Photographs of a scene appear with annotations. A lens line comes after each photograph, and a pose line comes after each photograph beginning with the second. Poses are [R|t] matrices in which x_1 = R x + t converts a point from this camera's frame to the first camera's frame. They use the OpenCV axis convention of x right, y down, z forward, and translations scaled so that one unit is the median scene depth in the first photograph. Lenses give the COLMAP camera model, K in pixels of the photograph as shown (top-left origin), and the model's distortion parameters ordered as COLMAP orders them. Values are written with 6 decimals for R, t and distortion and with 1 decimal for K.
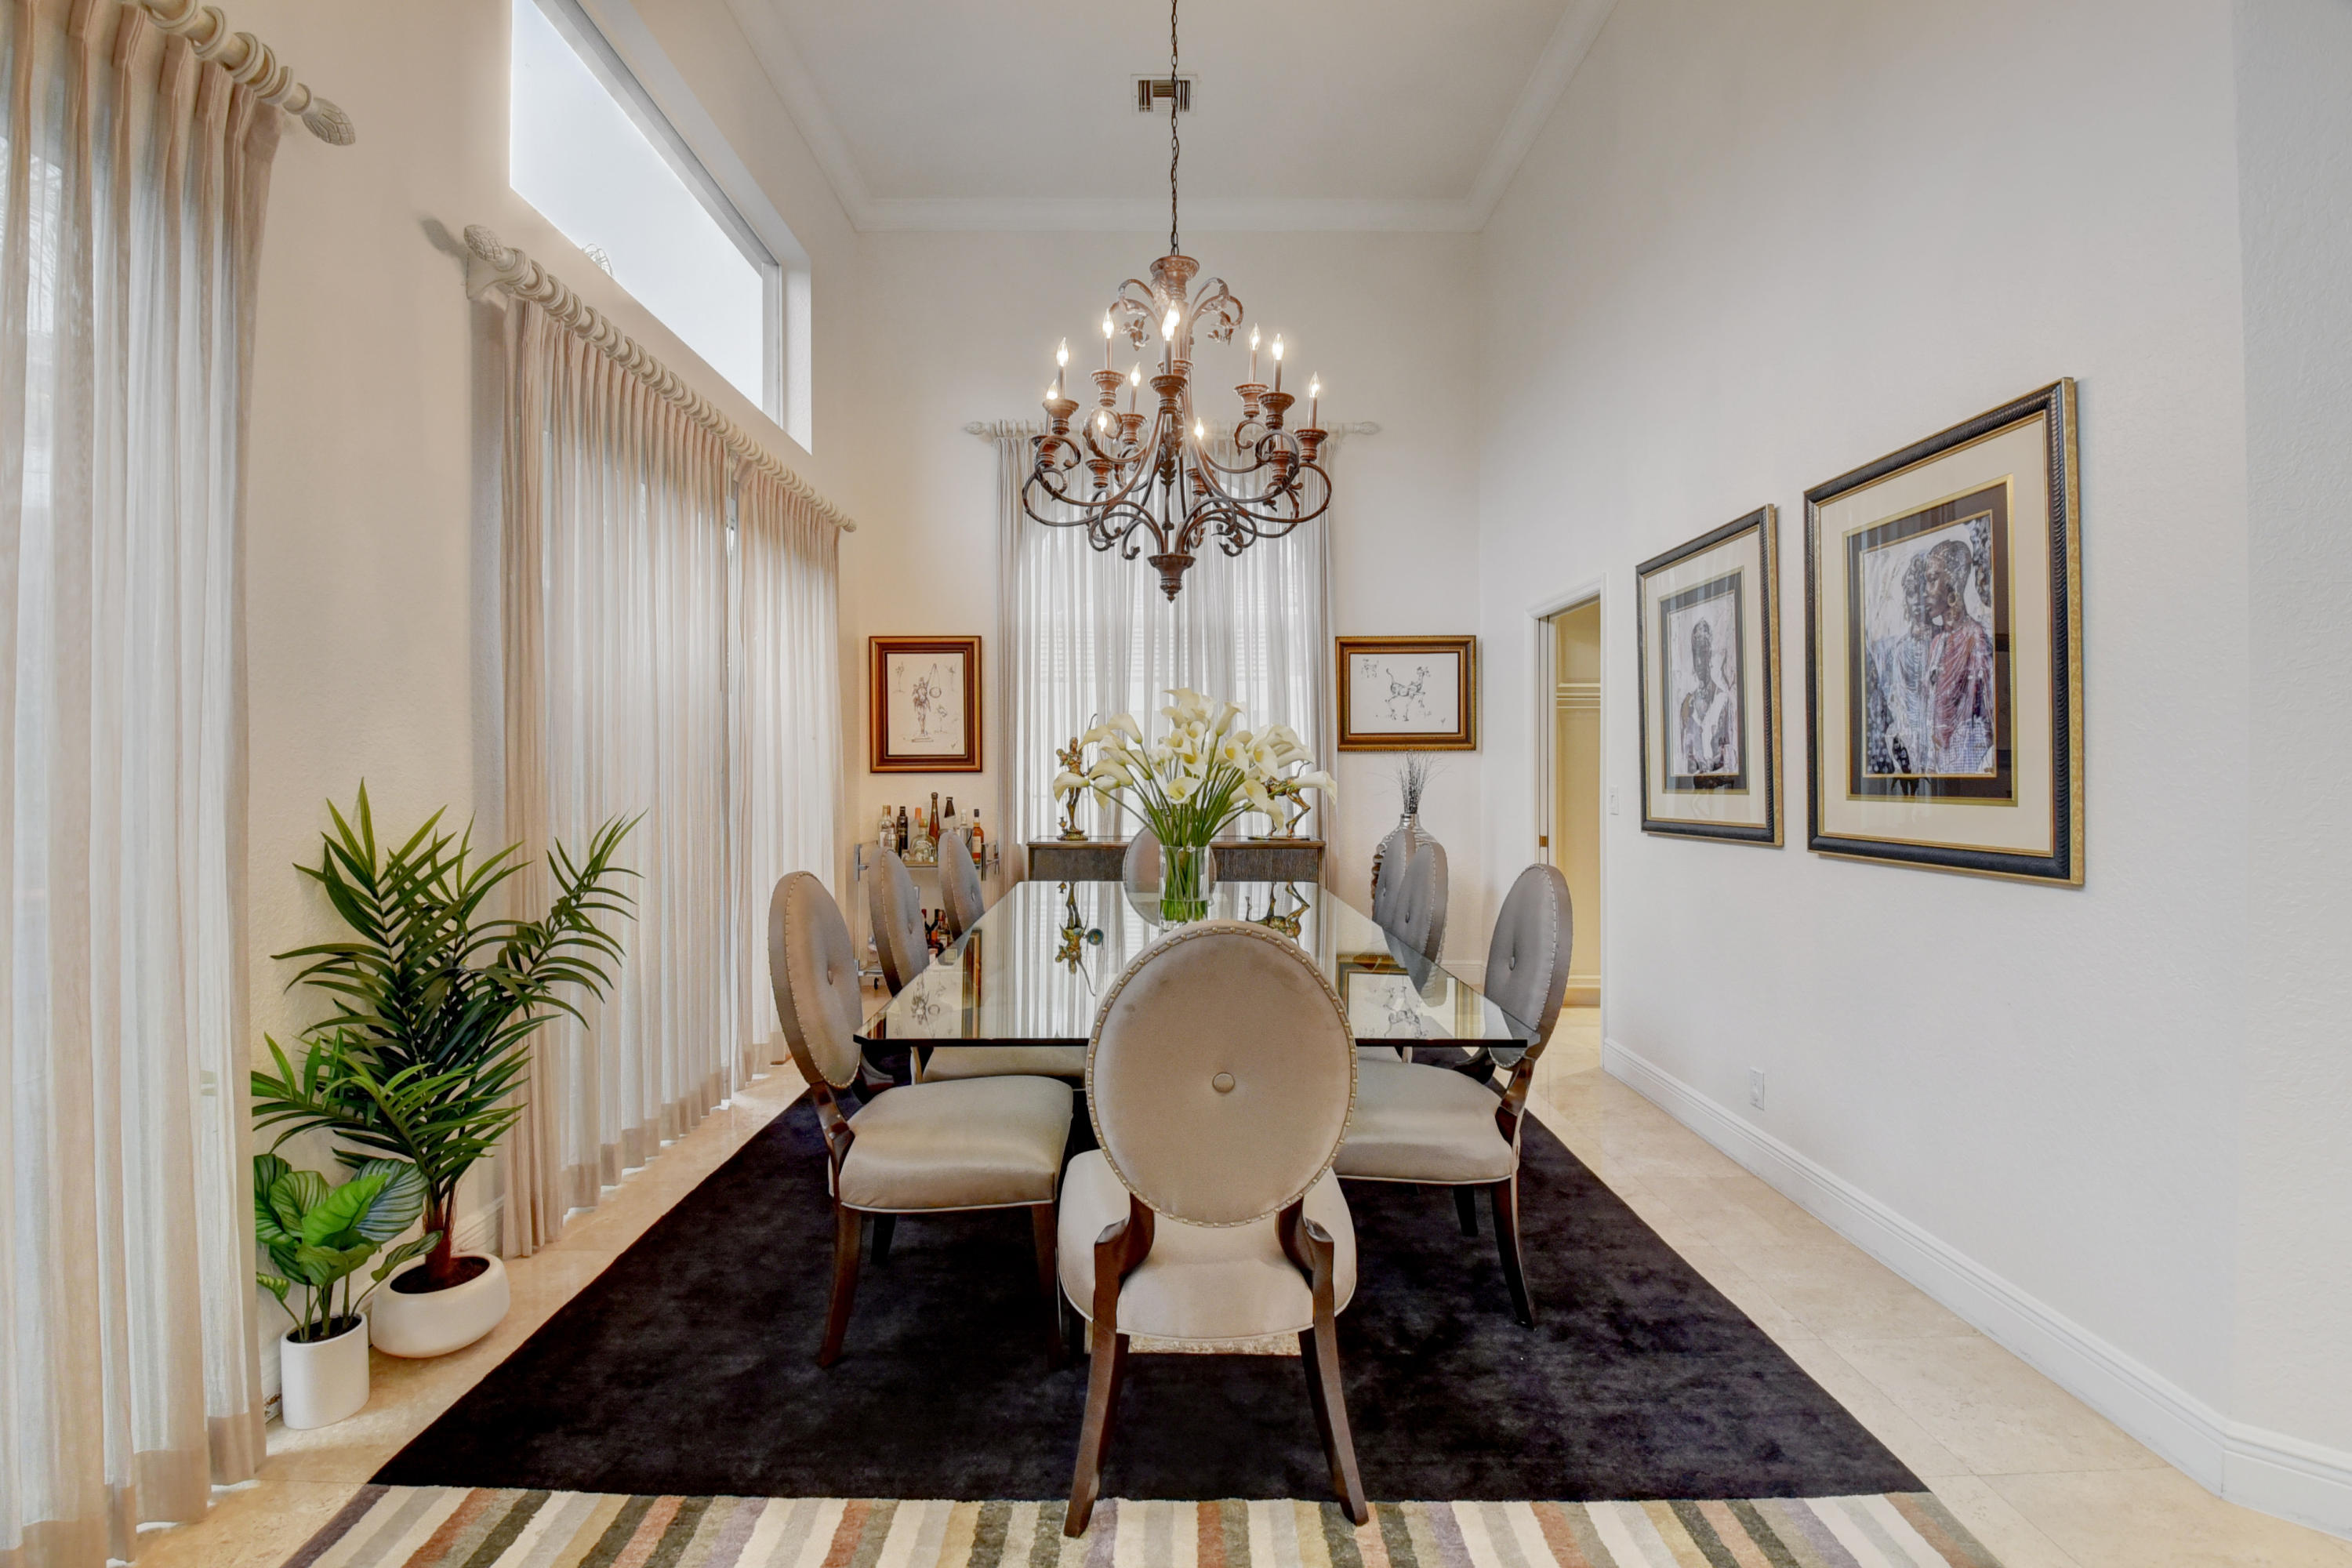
lens RADIAL K [[1036.7, 0, 1178.6], [0, 1036.7, 761.9], [0, 0, 1]] dist [-0.007285, -0.011246]
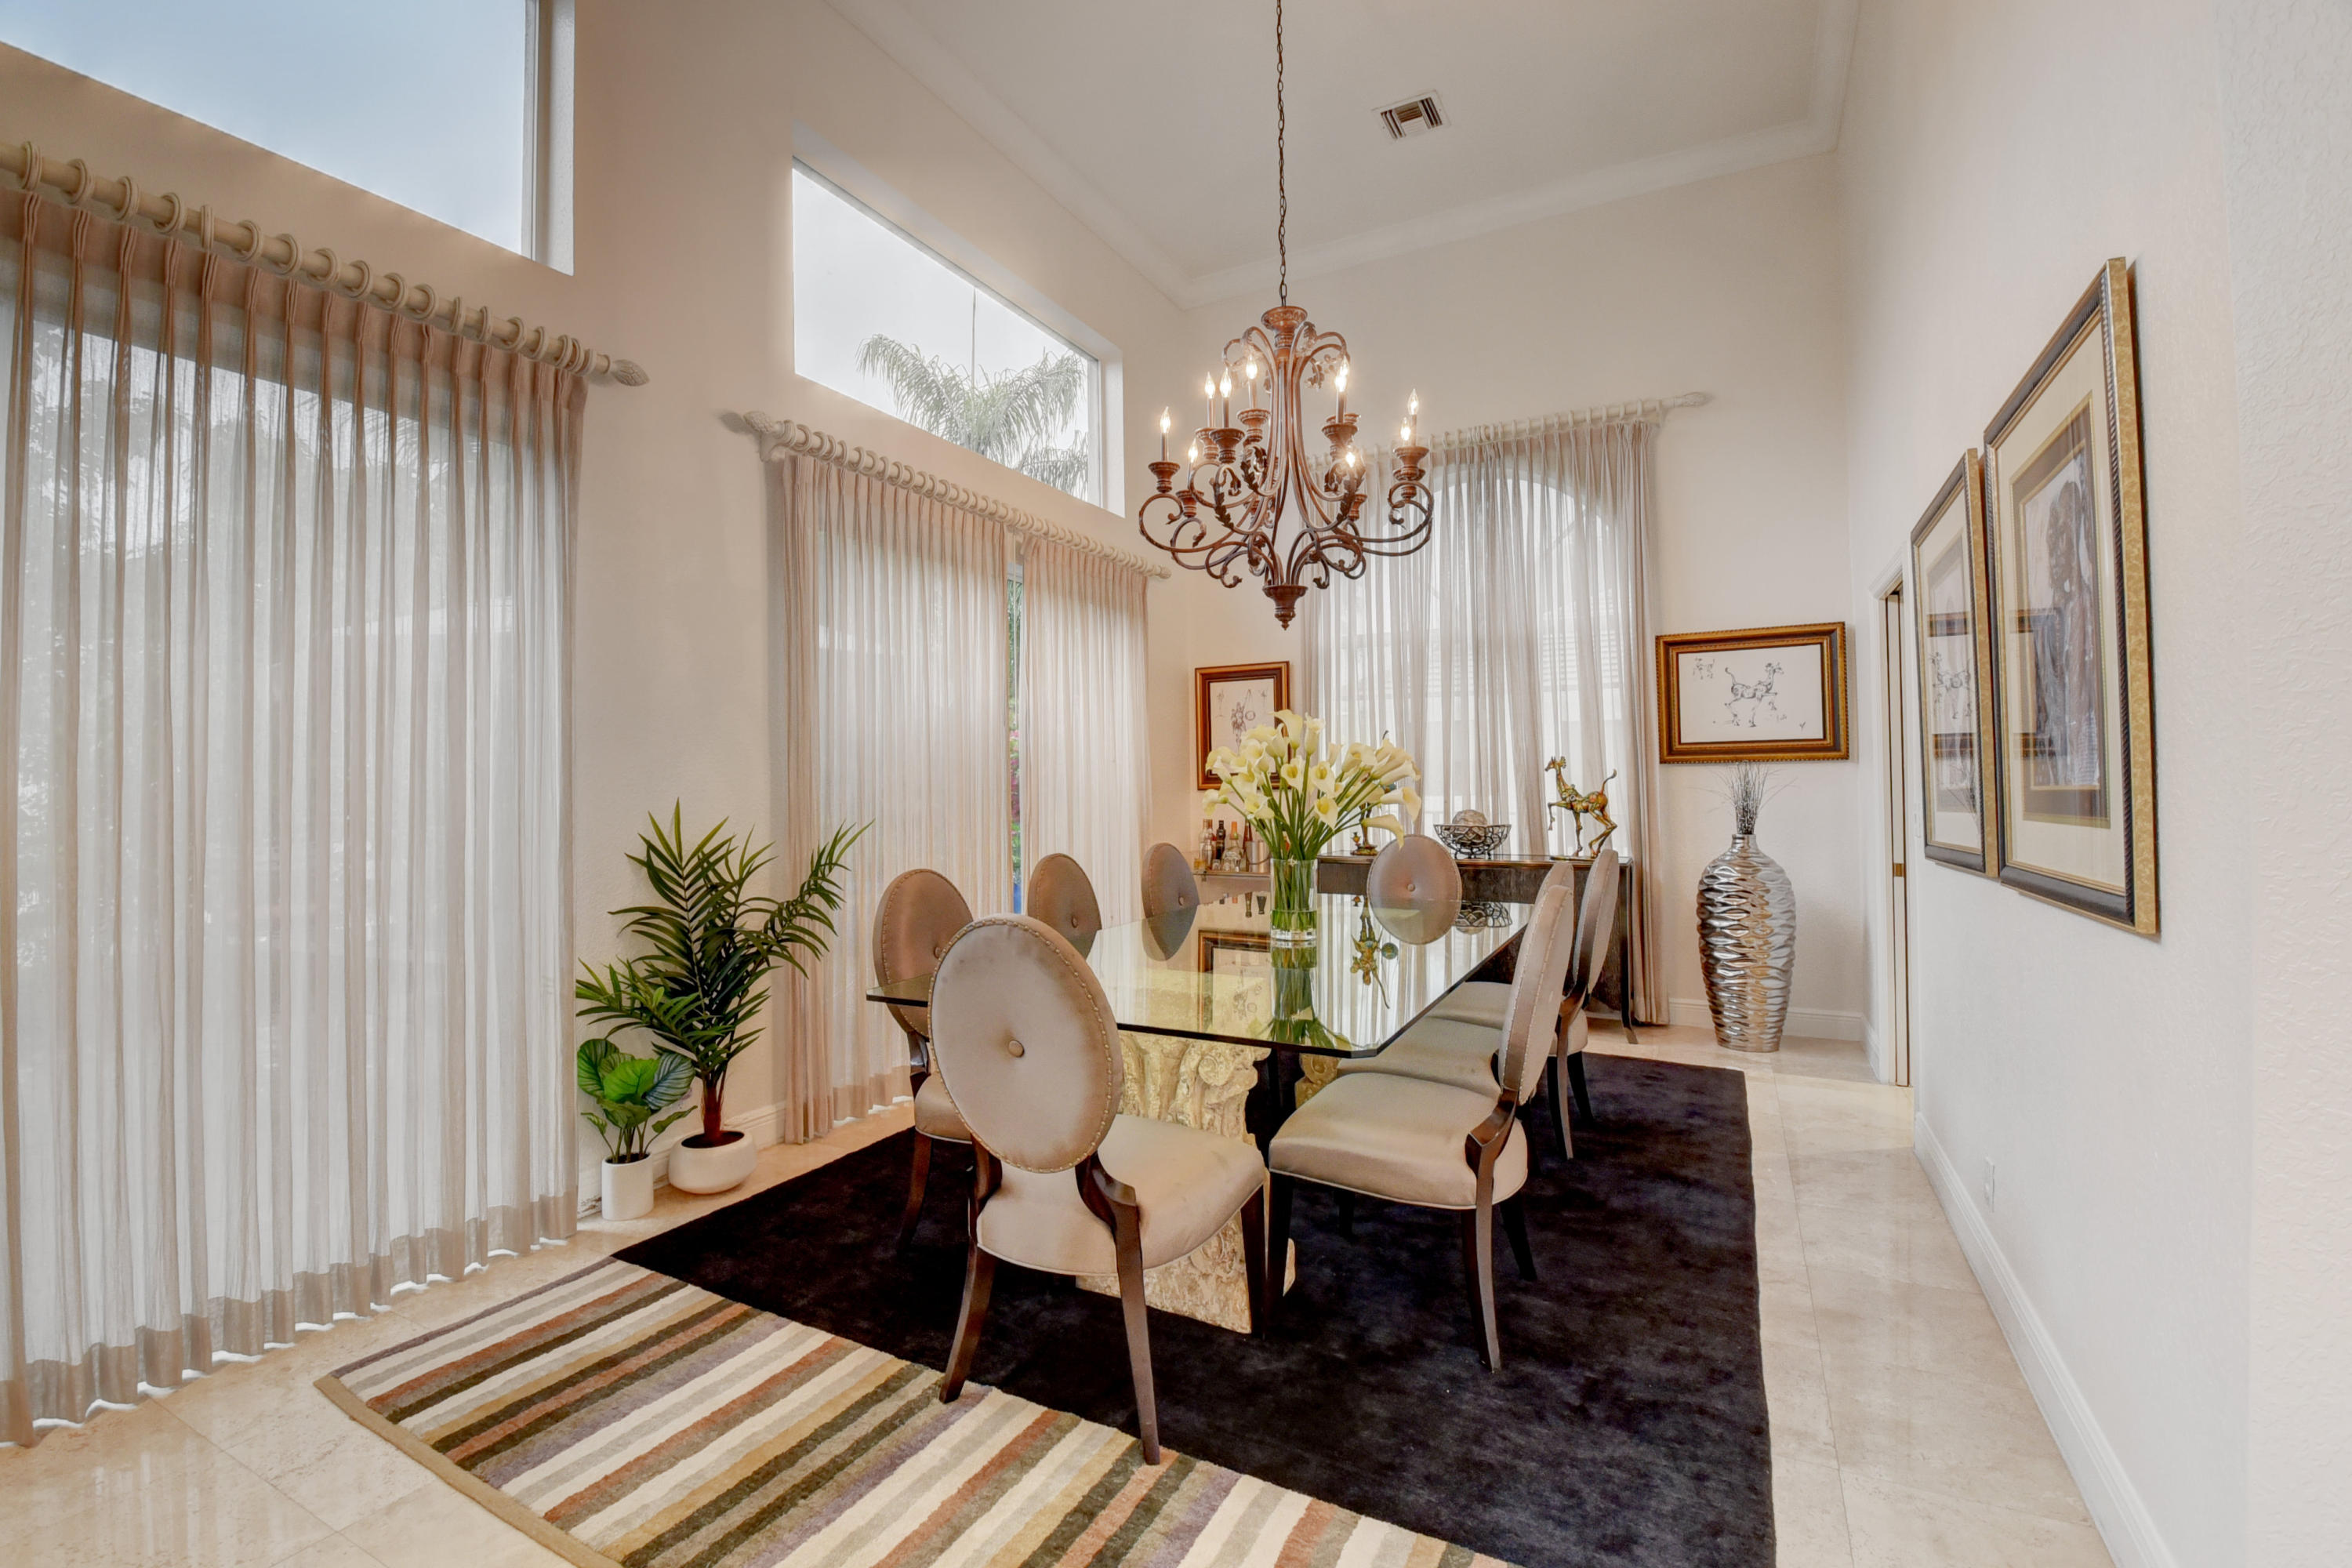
lens RADIAL K [[1036.7, 0, 1172.8], [0, 1036.7, 763.1], [0, 0, 1]] dist [-0.007285, -0.011246]
pose [[0.880125, -0.018720, -0.474372, 0.513618], [0.012128, 0.999783, -0.016953, -0.000537], [0.474587, 0.009168, 0.880161, 0.013159]]
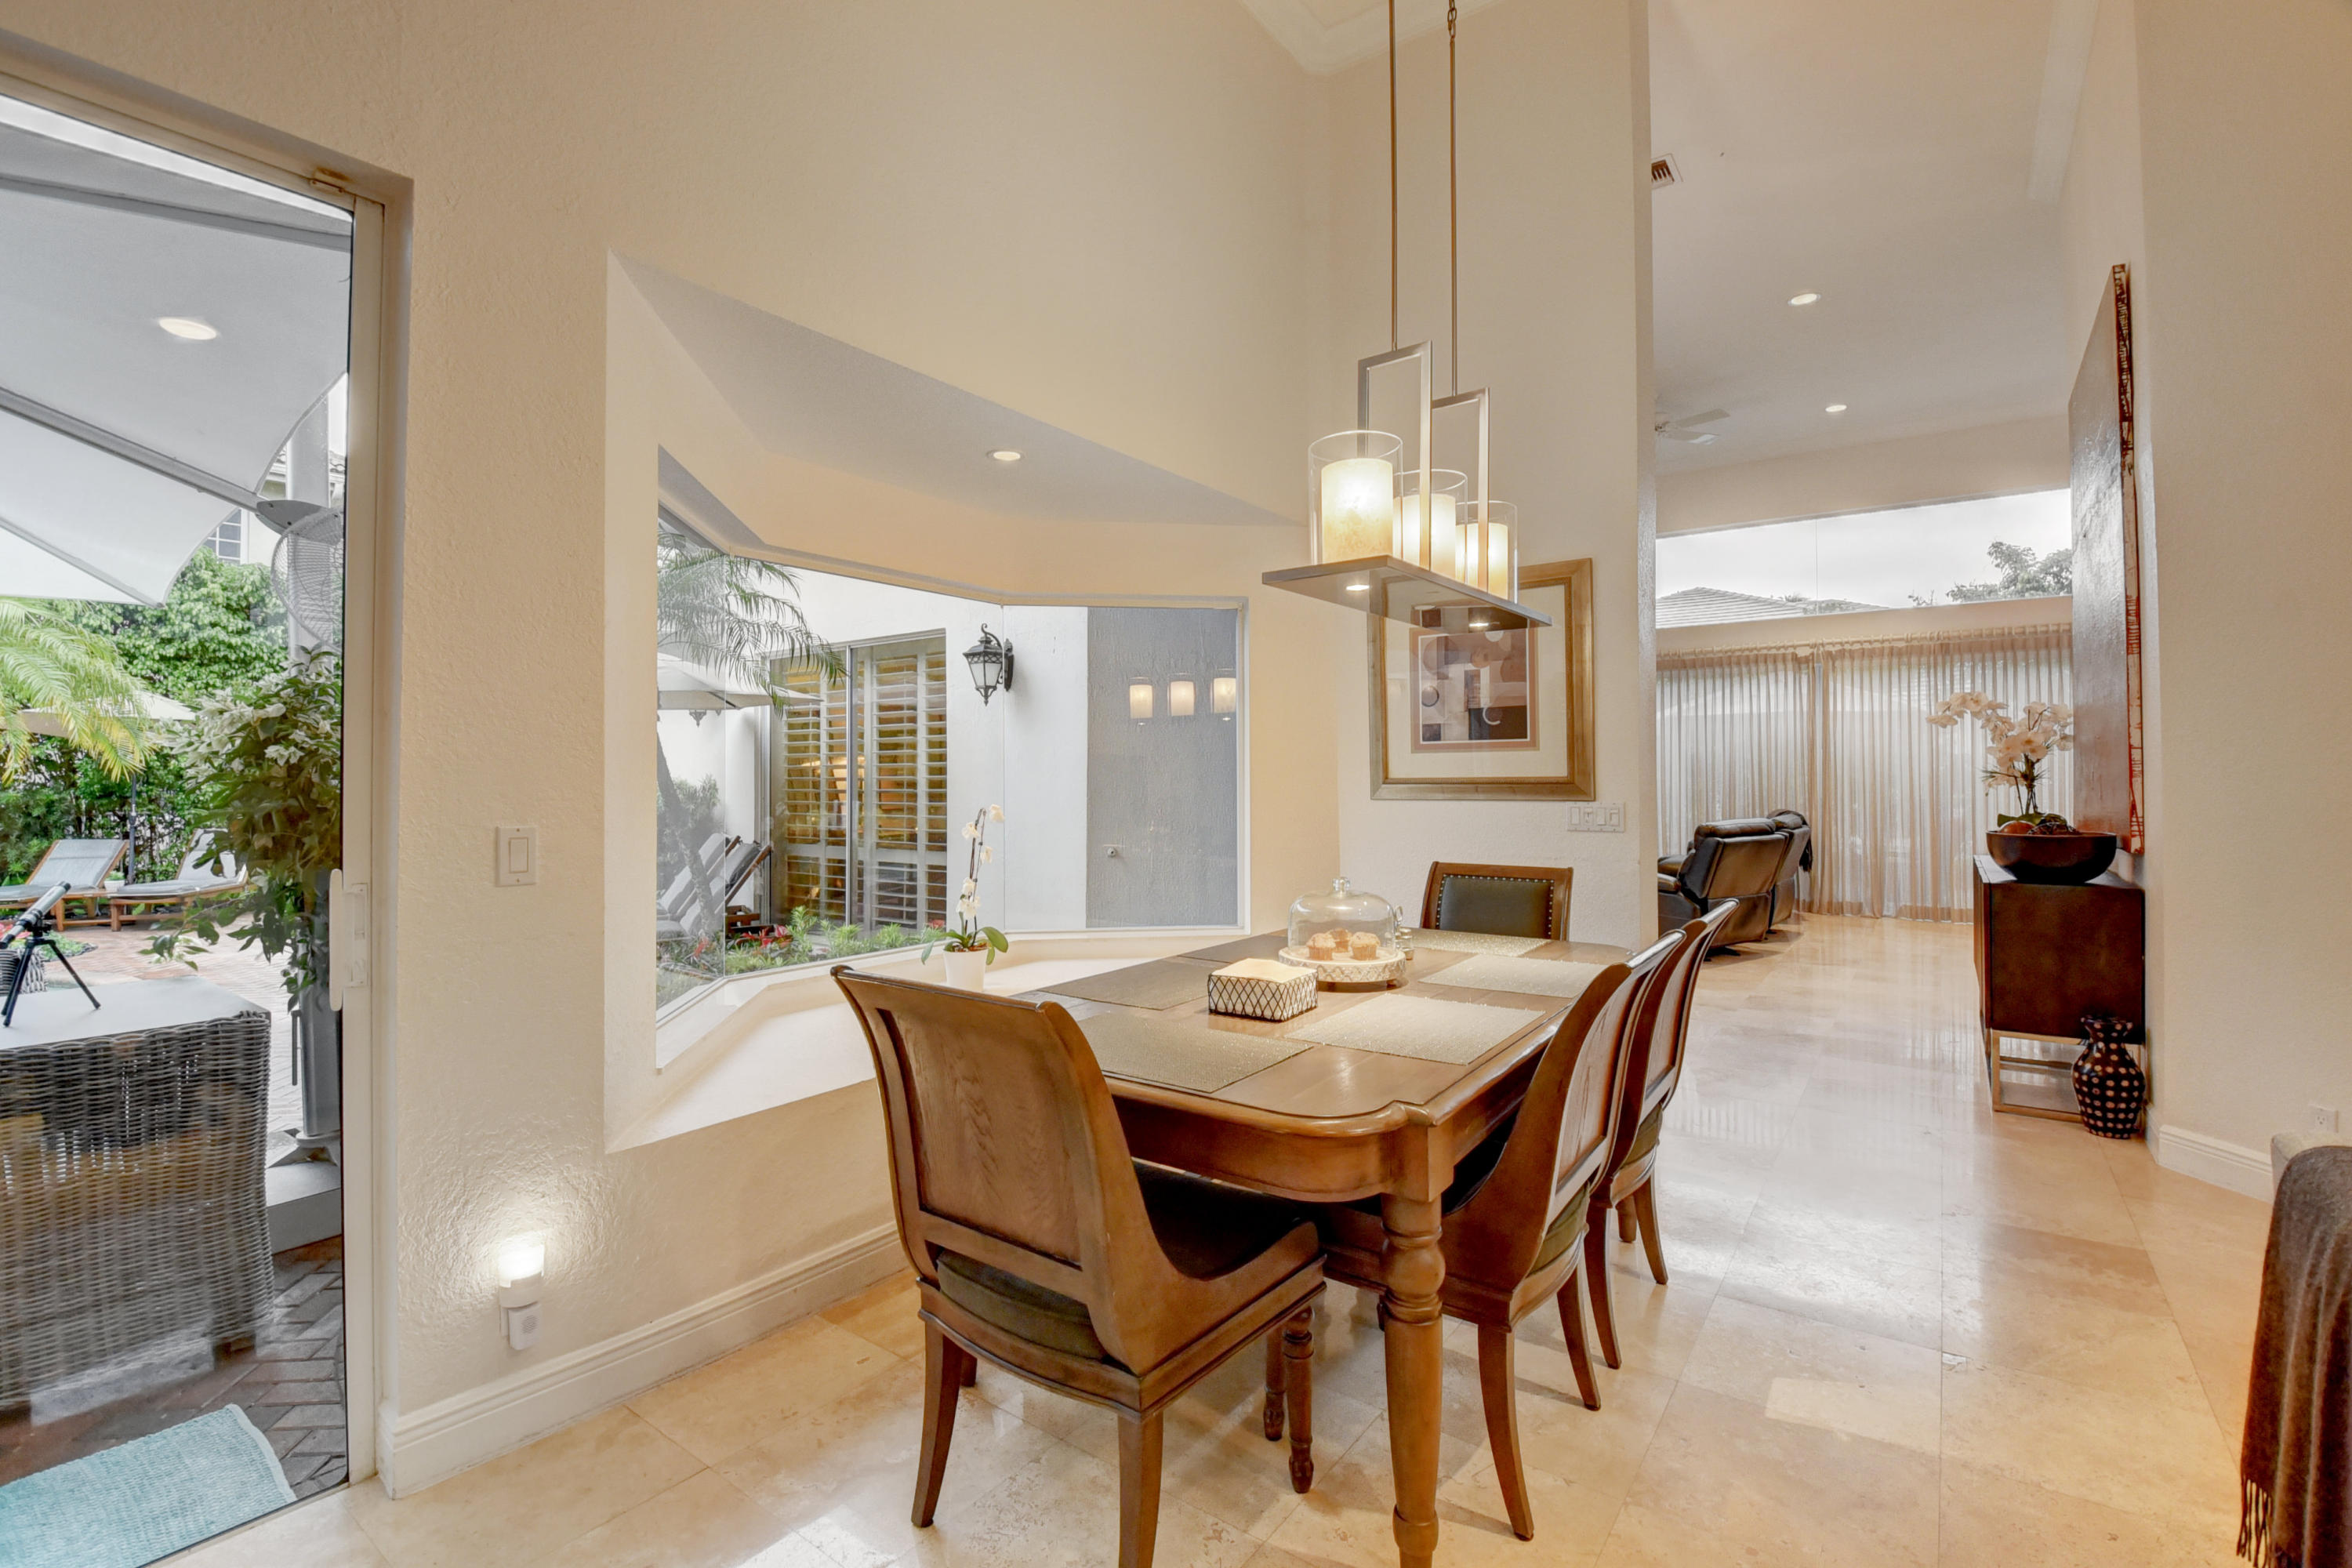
lens RADIAL K [[1036.7, 0, 1173.4], [0, 1036.7, 783.0], [0, 0, 1]] dist [-0.007285, -0.011246]
pose [[-0.600668, 0.000759, -0.799498, 3.954943], [0.012188, 0.999892, -0.008208, 0.007706], [0.799406, -0.014675, -0.600612, 0.199733]]
